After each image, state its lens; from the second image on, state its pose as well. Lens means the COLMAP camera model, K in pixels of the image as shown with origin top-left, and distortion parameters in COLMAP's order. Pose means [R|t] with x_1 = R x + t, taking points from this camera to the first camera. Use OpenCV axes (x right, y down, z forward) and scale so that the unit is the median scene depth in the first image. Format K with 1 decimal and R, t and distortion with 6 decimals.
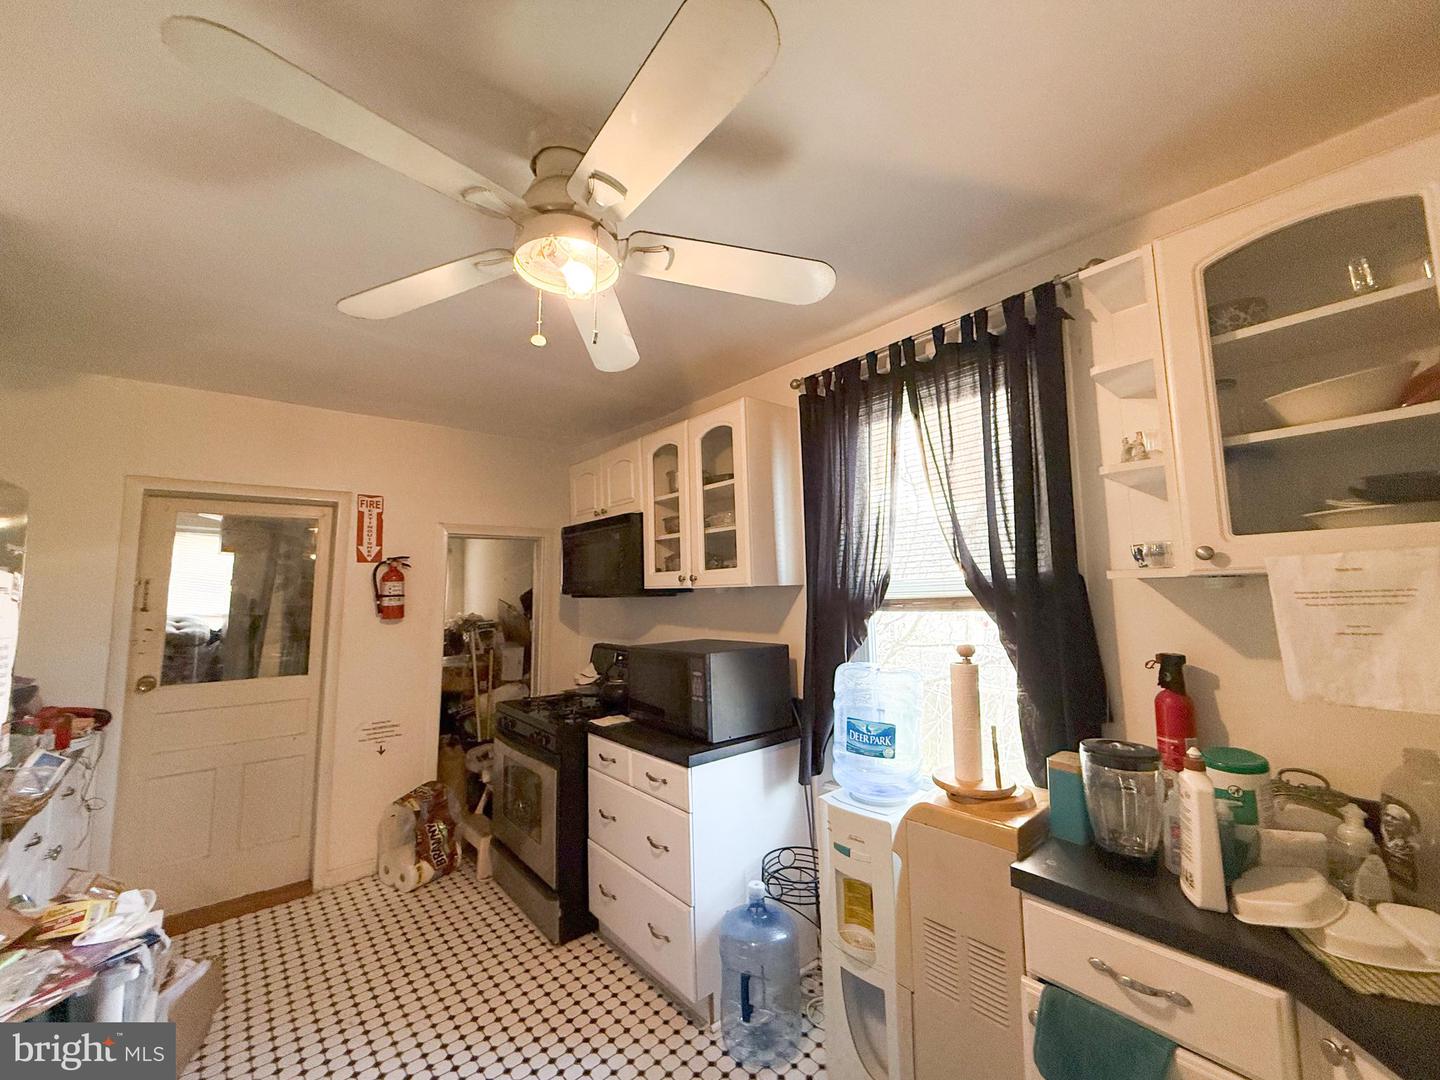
lens RADIAL K [[574.2, 0, 721.0], [0, 574.2, 539.8], [0, 0, 1]] dist [-0.002601, 0.000673]
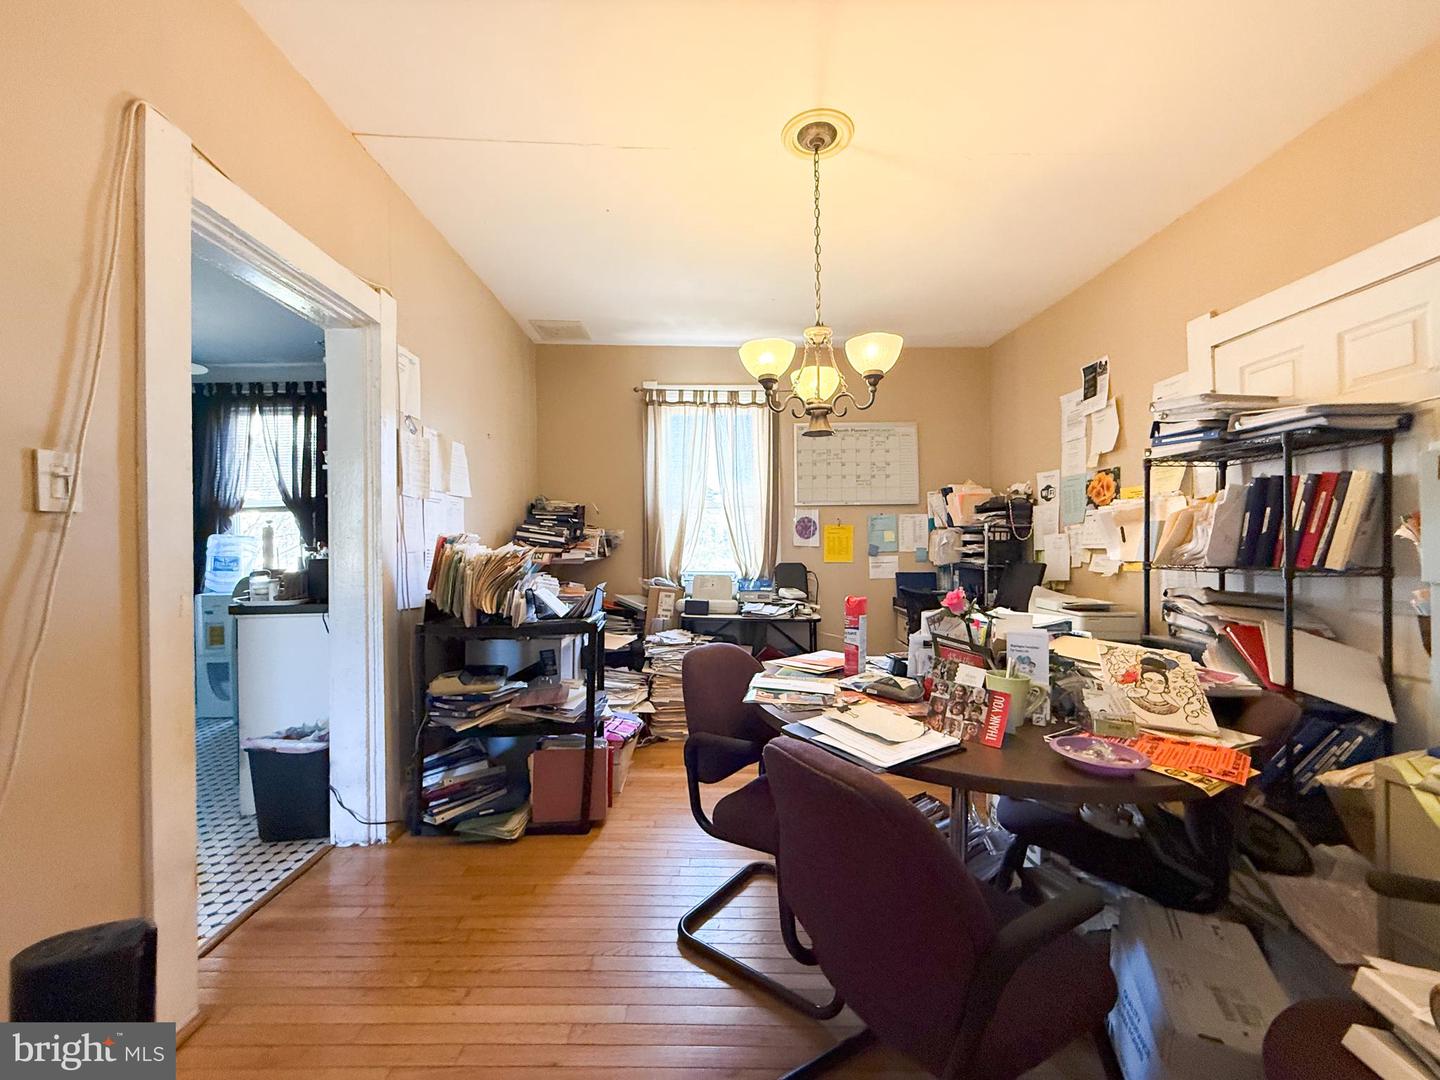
lens RADIAL K [[574.2, 0, 713.4], [0, 574.2, 535.8], [0, 0, 1]] dist [-0.002601, 0.000673]
pose [[0.642741, 0.007420, 0.766048, -0.176737], [-0.072878, 0.996010, 0.051500, -0.019079], [-0.762610, -0.088930, 0.640717, -1.409469]]
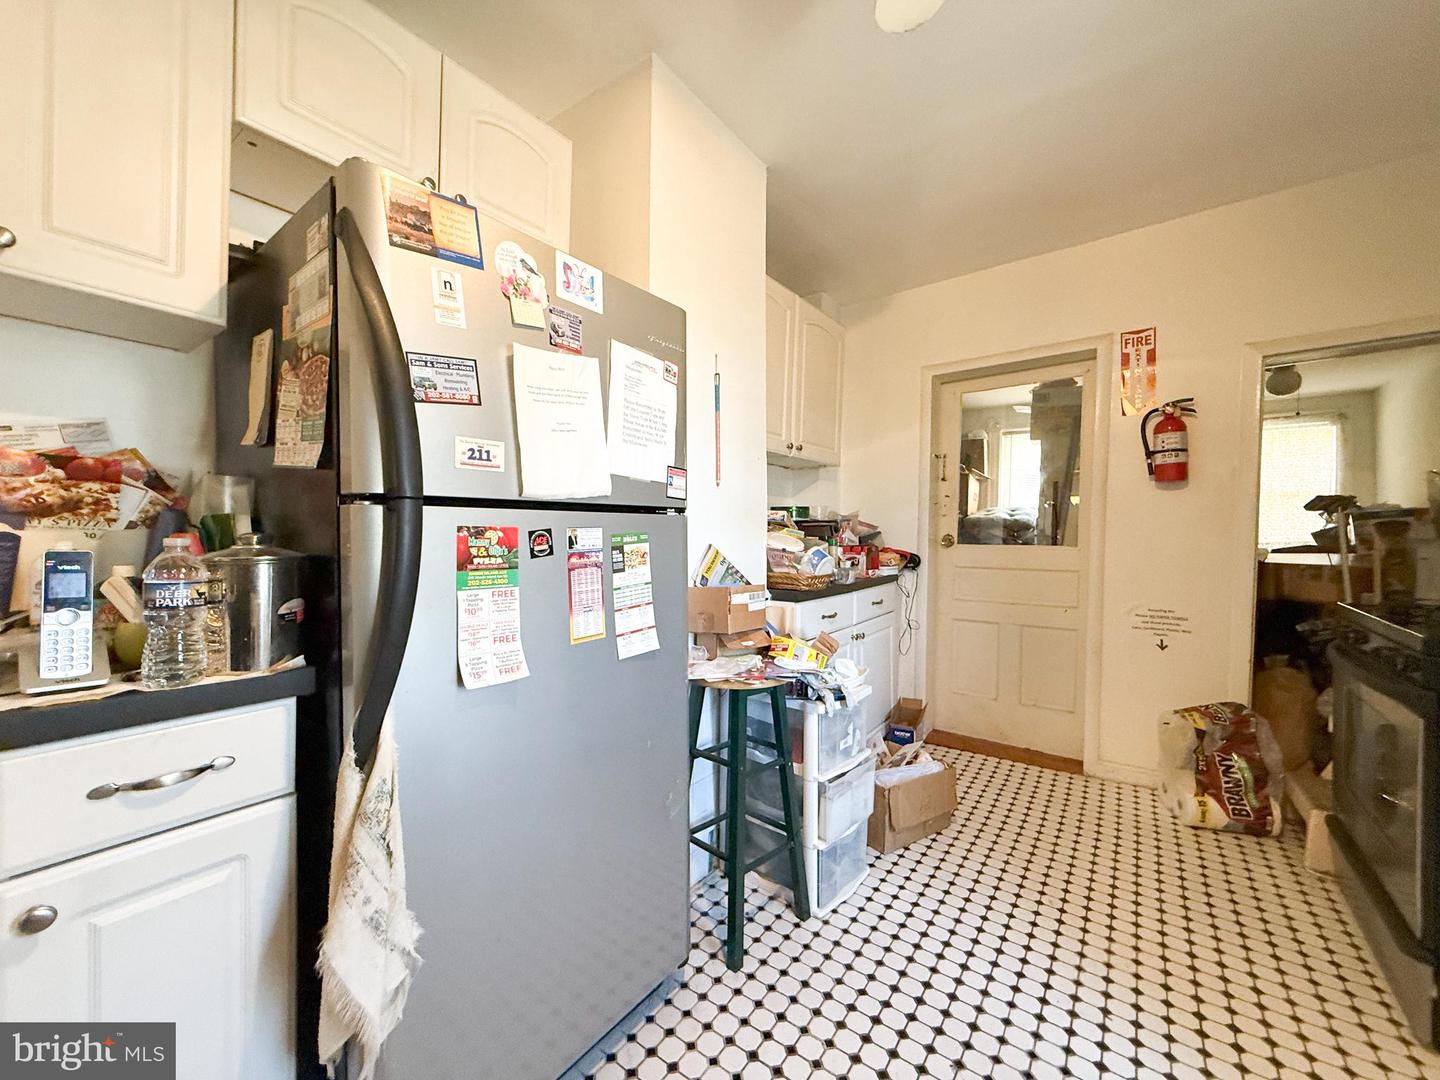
lens RADIAL K [[574.2, 0, 716.7], [0, 574.2, 544.1], [0, 0, 1]] dist [-0.002601, 0.000673]
pose [[0.207175, 0.028214, -0.977897, 0.080144], [0.081249, 0.995635, 0.045940, 0.179583], [0.974924, -0.088971, 0.203978, 0.310182]]
